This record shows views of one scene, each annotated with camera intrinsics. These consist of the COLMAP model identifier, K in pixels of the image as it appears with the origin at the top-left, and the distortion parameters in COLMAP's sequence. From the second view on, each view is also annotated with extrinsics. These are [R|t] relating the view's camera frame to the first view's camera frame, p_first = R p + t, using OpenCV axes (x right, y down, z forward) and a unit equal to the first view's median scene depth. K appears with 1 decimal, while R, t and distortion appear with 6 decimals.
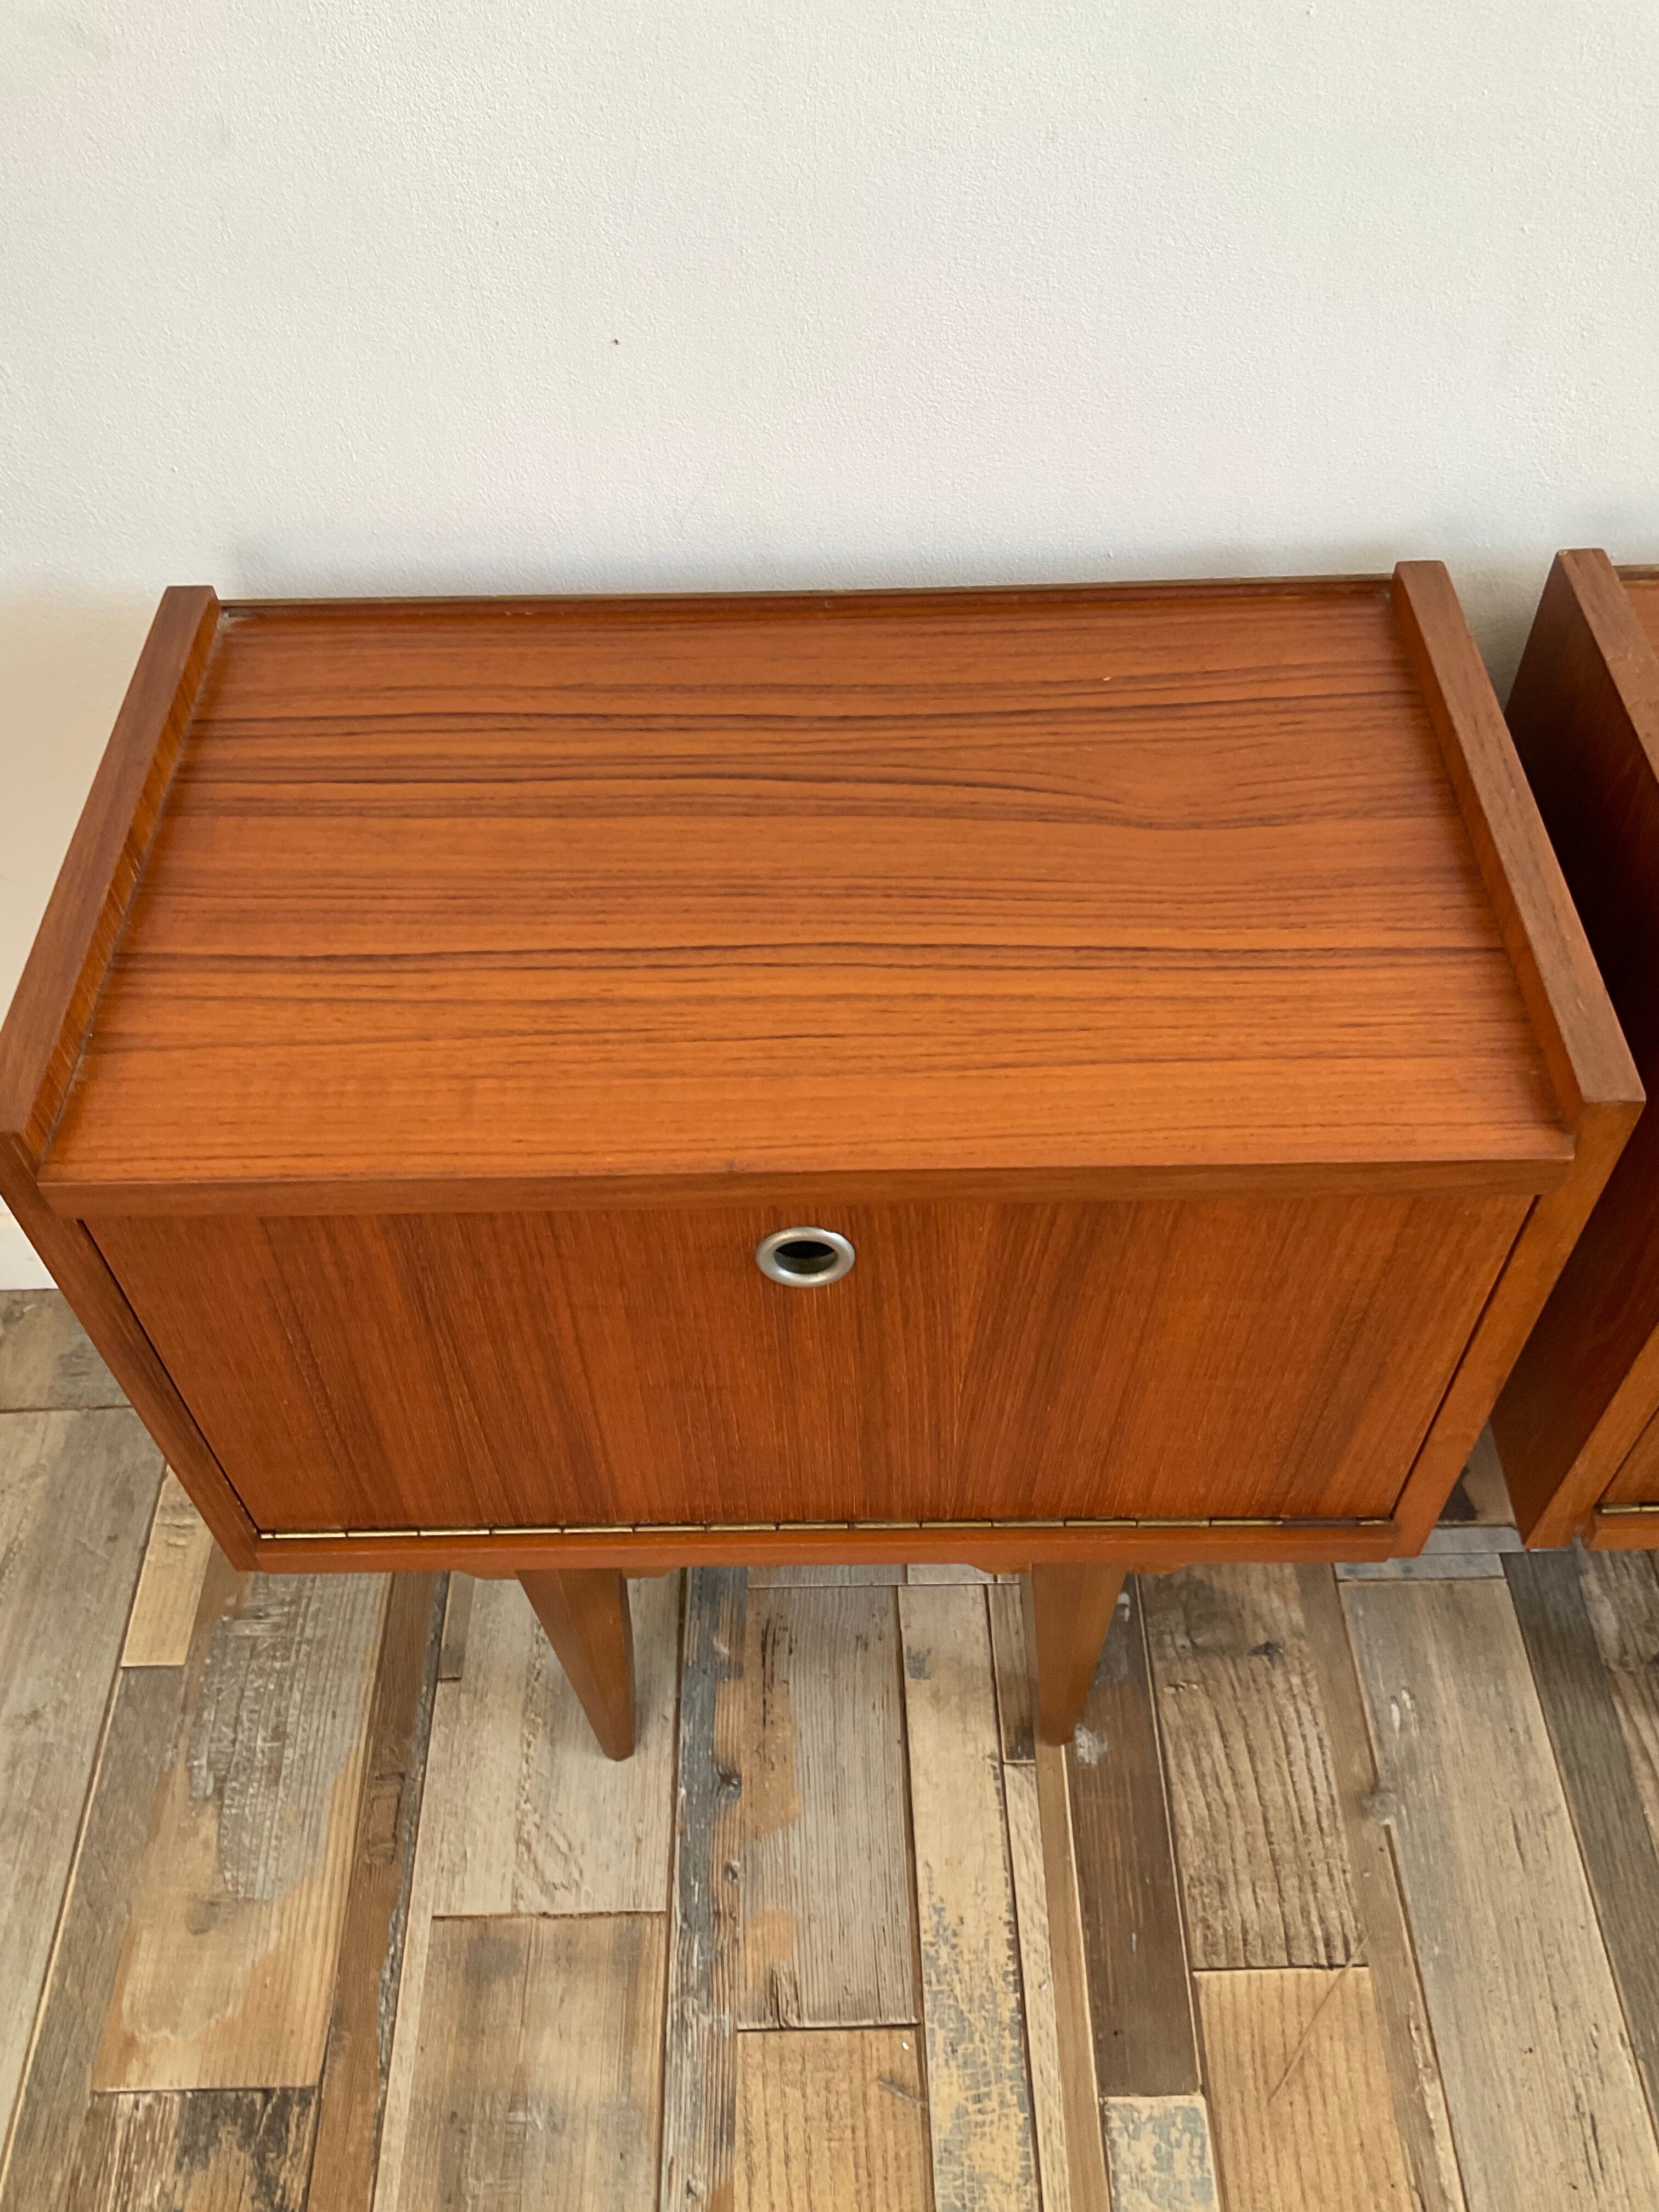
lens RADIAL K [[1841.5, 0, 823.4], [0, 1841.5, 1093.4], [0, 0, 1]] dist [0.044573, -0.078854]
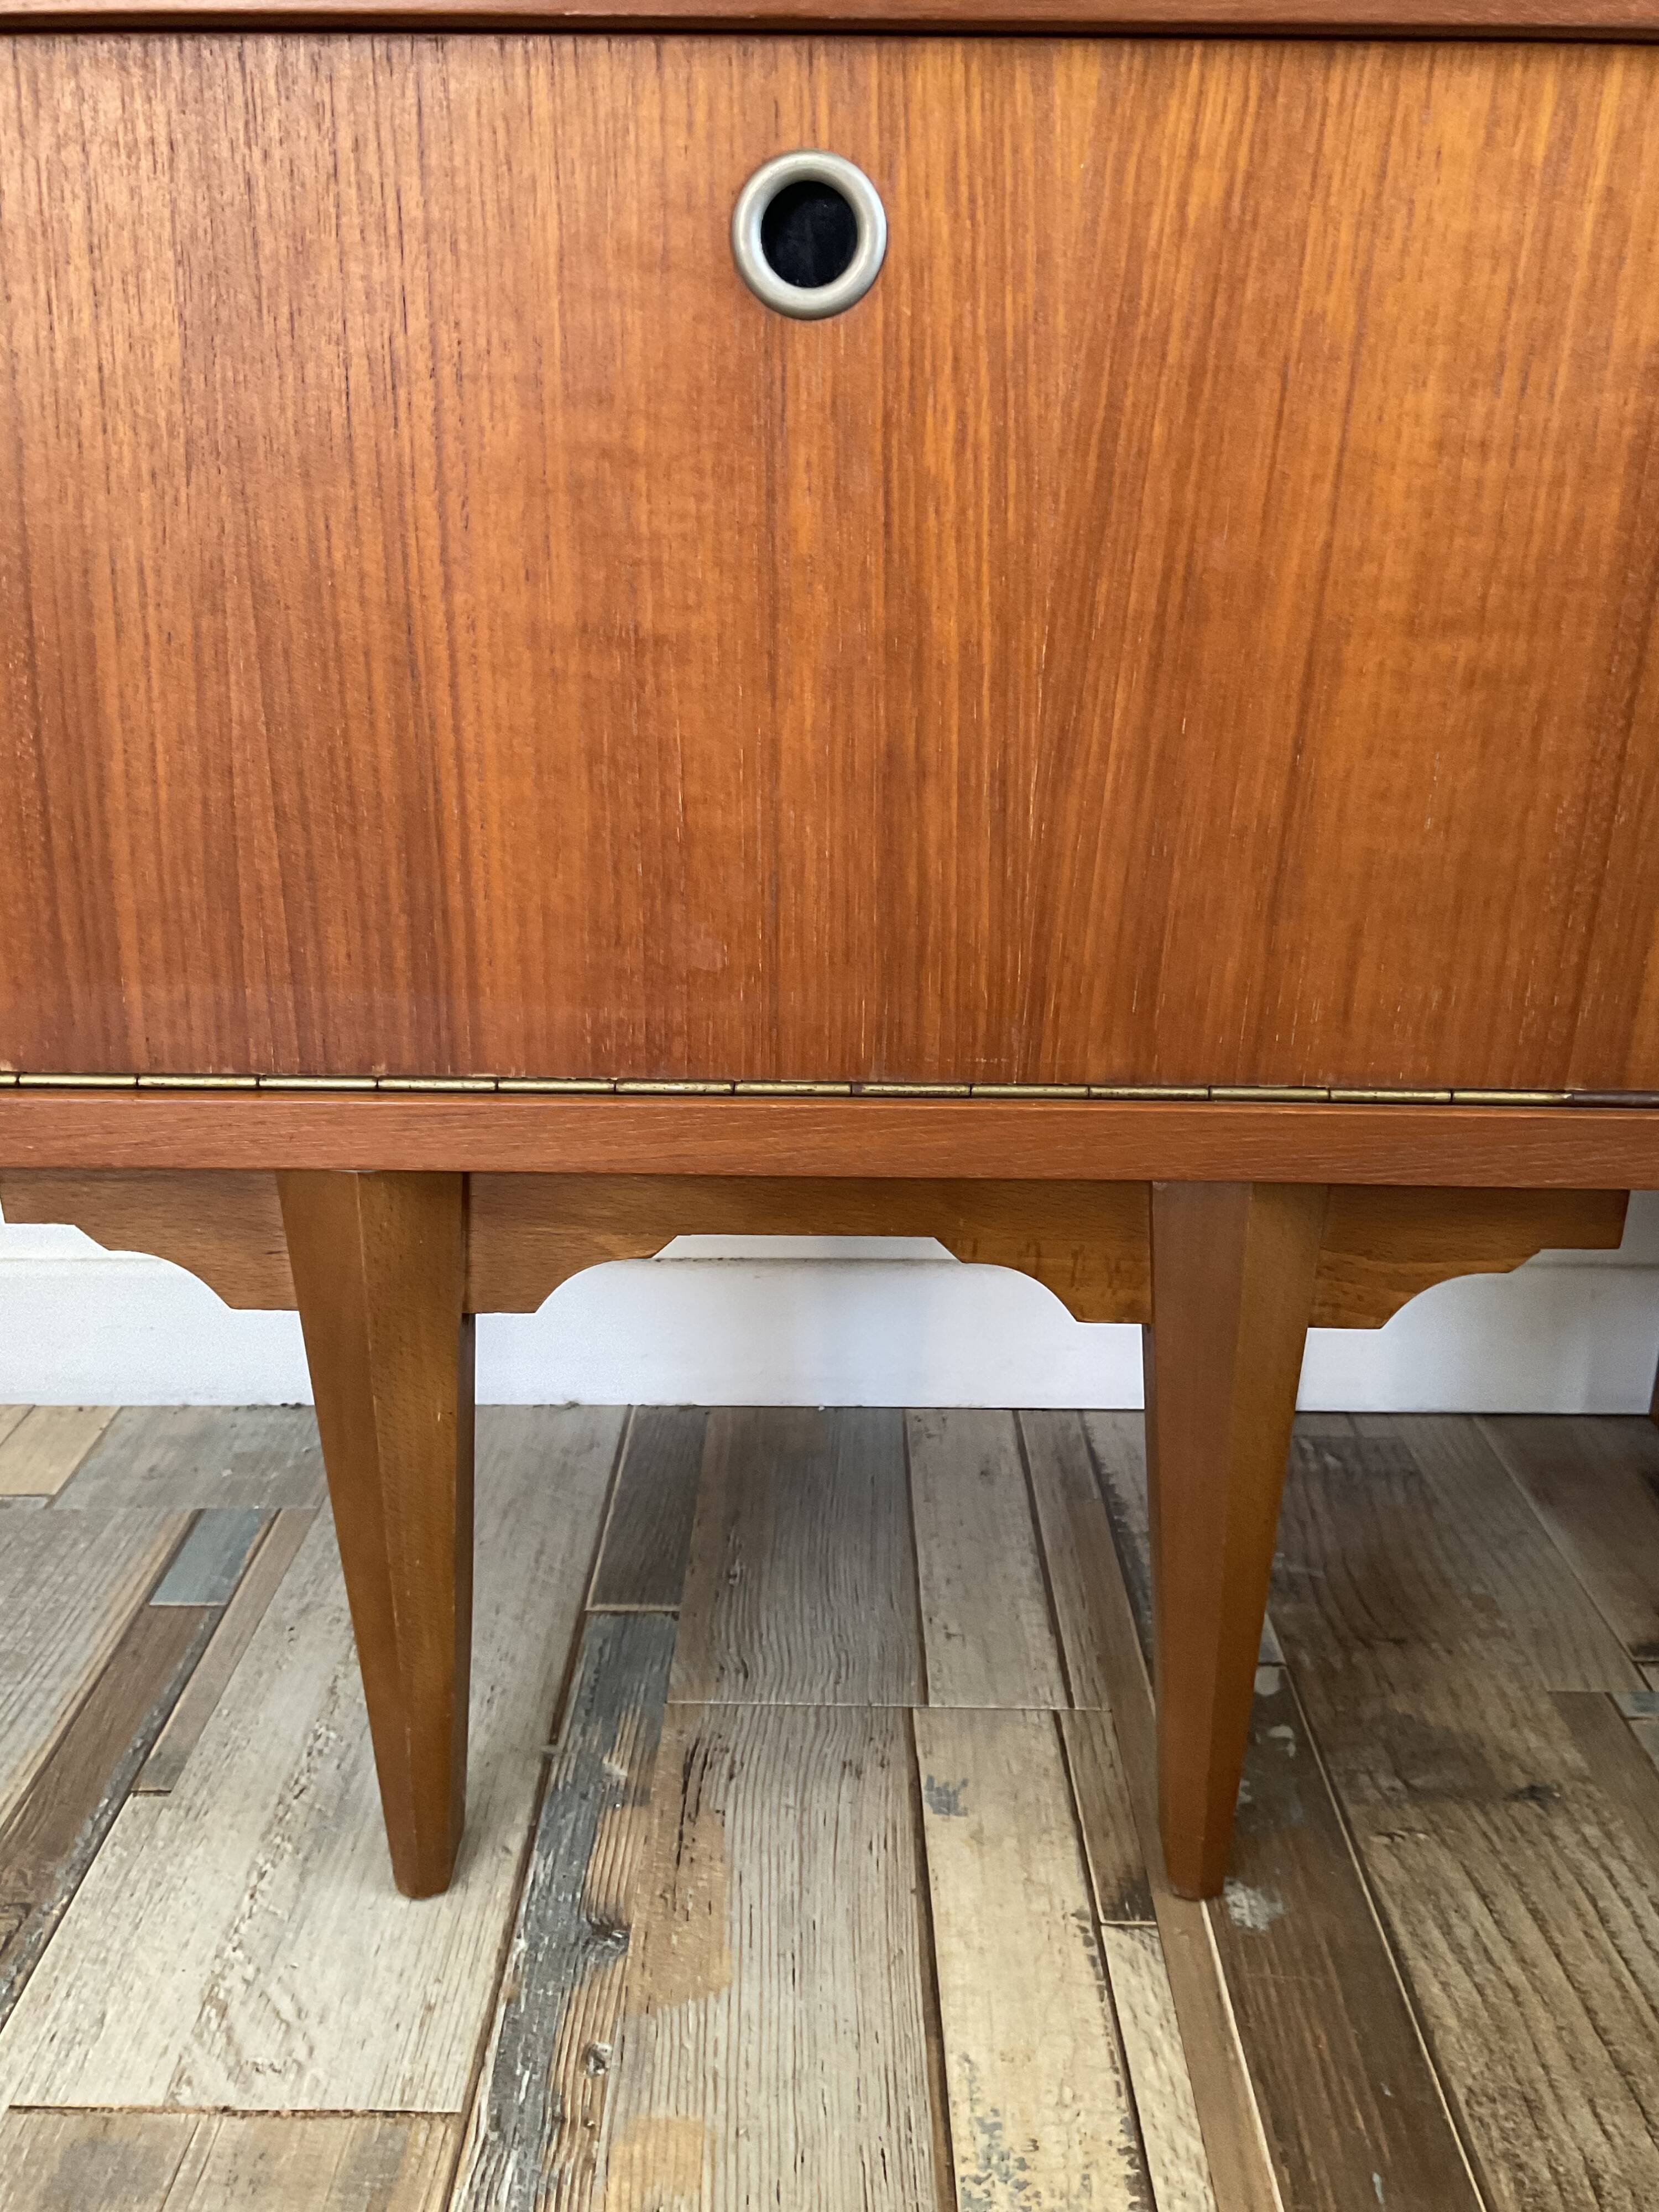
lens RADIAL K [[1841.5, 0, 825.0], [0, 1841.5, 1105.1], [0, 0, 1]] dist [0.044573, -0.078854]
pose [[0.999181, 0.039777, -0.007375, 0.008930], [-0.037746, 0.851068, -0.523698, 0.469760], [-0.014555, 0.523547, 0.851872, 0.413049]]
